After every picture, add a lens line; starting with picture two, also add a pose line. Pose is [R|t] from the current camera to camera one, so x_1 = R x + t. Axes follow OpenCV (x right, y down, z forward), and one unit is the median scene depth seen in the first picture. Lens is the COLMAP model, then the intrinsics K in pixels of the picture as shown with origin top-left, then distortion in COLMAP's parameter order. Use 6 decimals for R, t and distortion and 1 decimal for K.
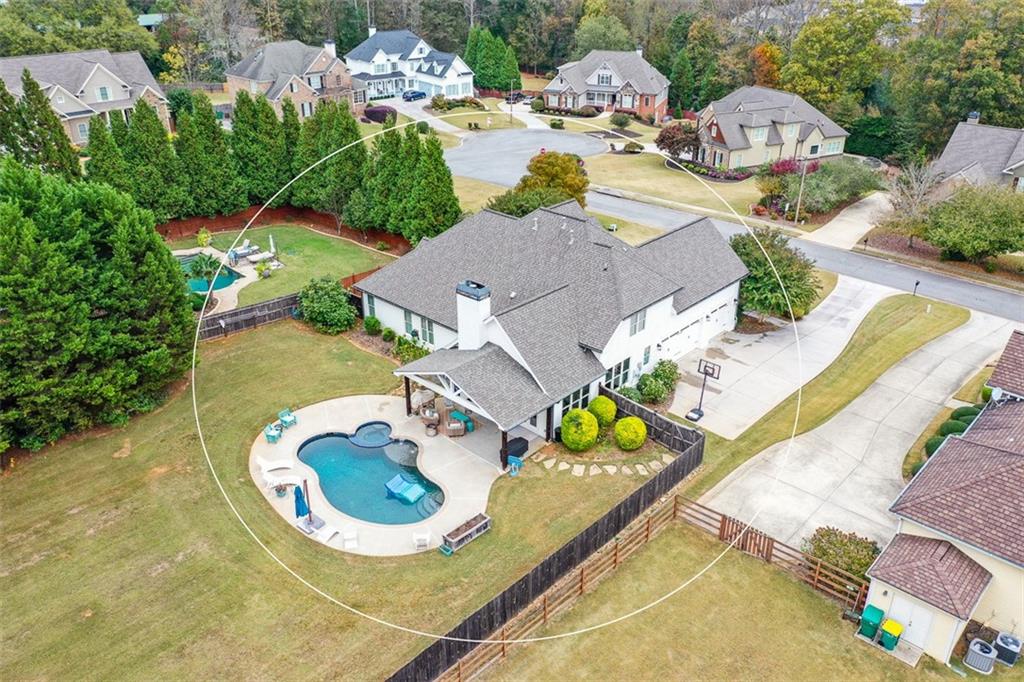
lens RADIAL K [[808.4, 0, 512.0], [0, 808.4, 341.0], [0, 0, 1]] dist [0.009083, 0.006050]
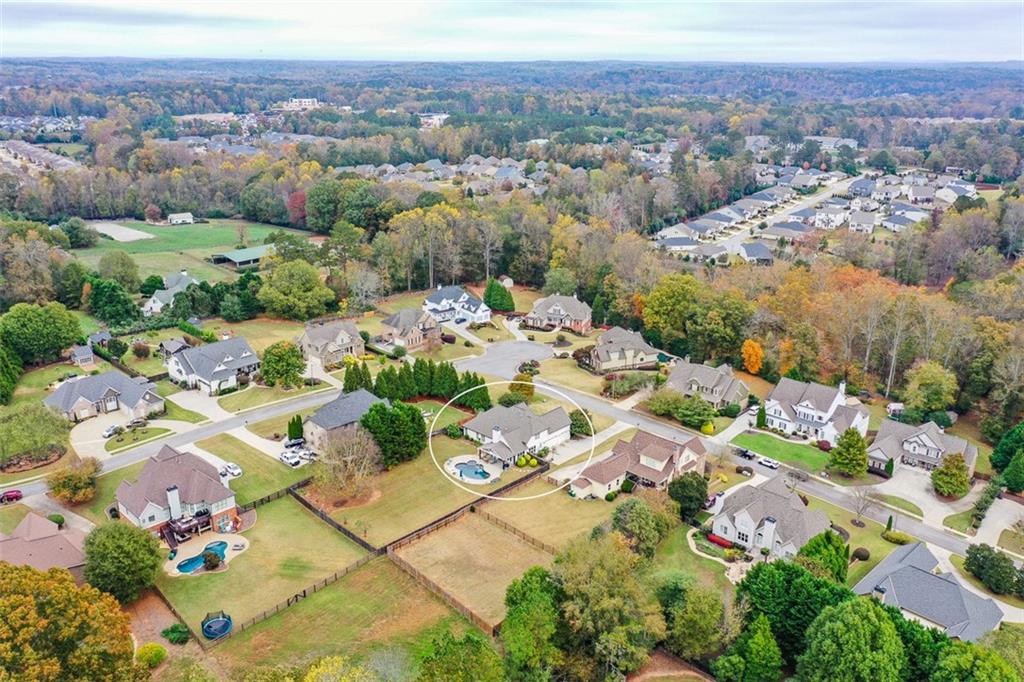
lens RADIAL K [[825.8, 0, 512.0], [0, 825.8, 341.0], [0, 0, 1]] dist [0.005294, 0.009211]
pose [[0.999968, 0.007417, -0.003086, 0.032234], [-0.007763, 0.991043, -0.133316, 0.044063], [0.002069, 0.133336, 0.991069, -2.528959]]
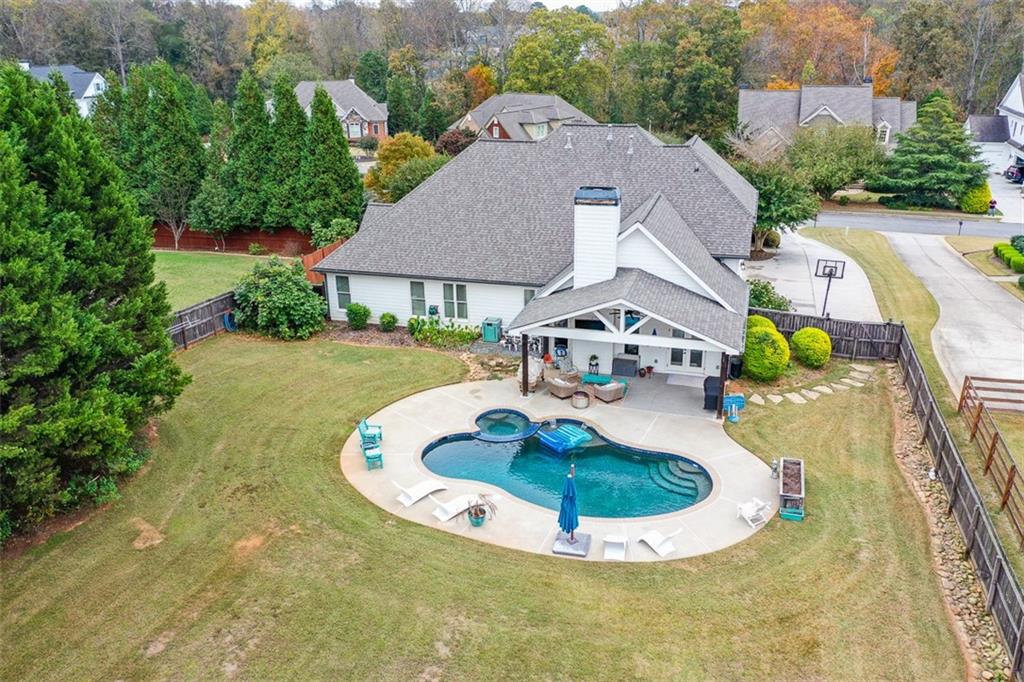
lens RADIAL K [[825.8, 0, 512.0], [0, 825.8, 341.0], [0, 0, 1]] dist [0.005294, 0.009211]
pose [[0.891783, -0.173506, 0.417874, -0.341163], [0.214903, 0.975156, -0.053727, 0.066247], [-0.398171, 0.137716, 0.906915, 0.283871]]
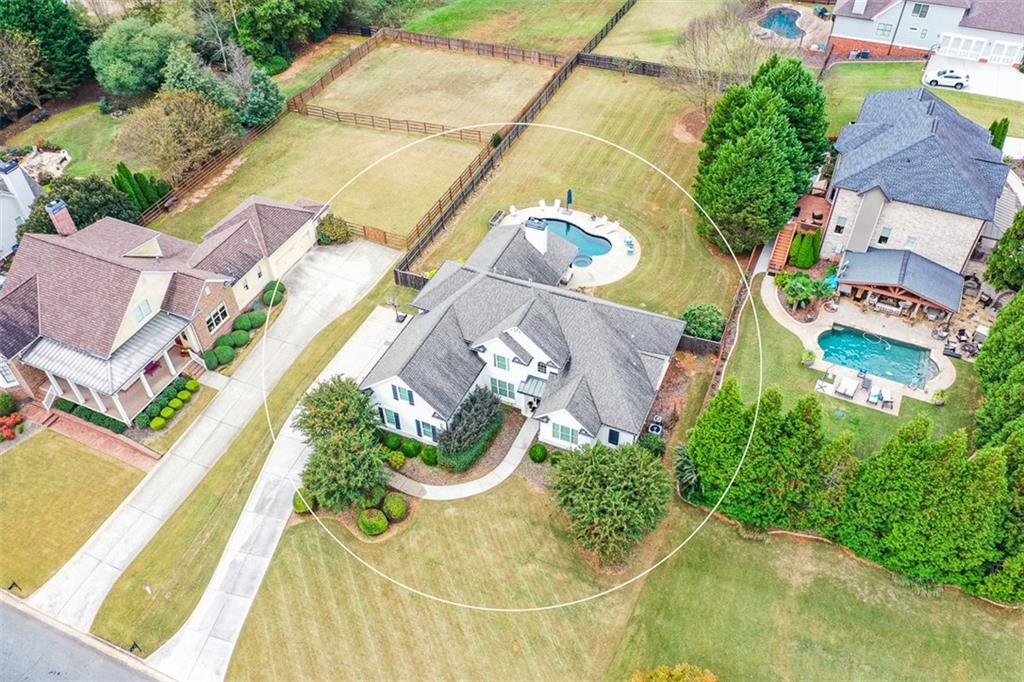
lens RADIAL K [[825.8, 0, 512.0], [0, 825.8, 341.0], [0, 0, 1]] dist [0.005294, 0.009211]
pose [[-0.948121, 0.235261, -0.213820, 0.299393], [-0.117874, 0.364490, 0.923717, -1.112164], [0.295250, 0.900999, -0.317850, 1.293695]]
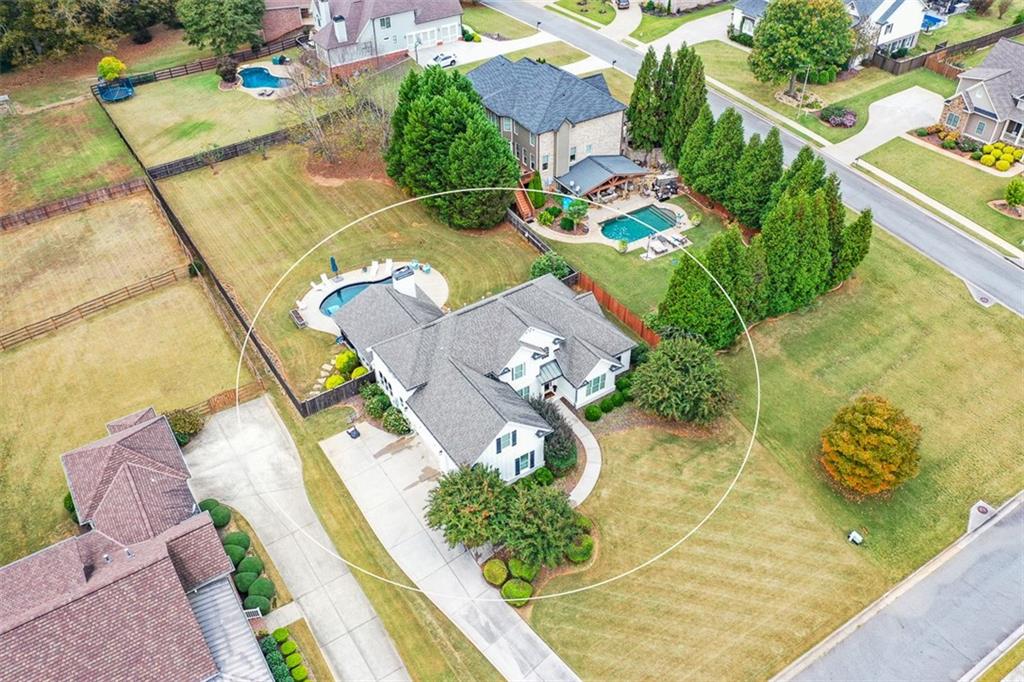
lens RADIAL K [[825.8, 0, 512.0], [0, 825.8, 341.0], [0, 0, 1]] dist [0.005294, 0.009211]
pose [[-0.234860, 0.624350, -0.745002, 0.923527], [-0.415398, 0.628460, 0.657634, -0.876115], [0.878797, 0.463925, 0.111754, 0.810301]]
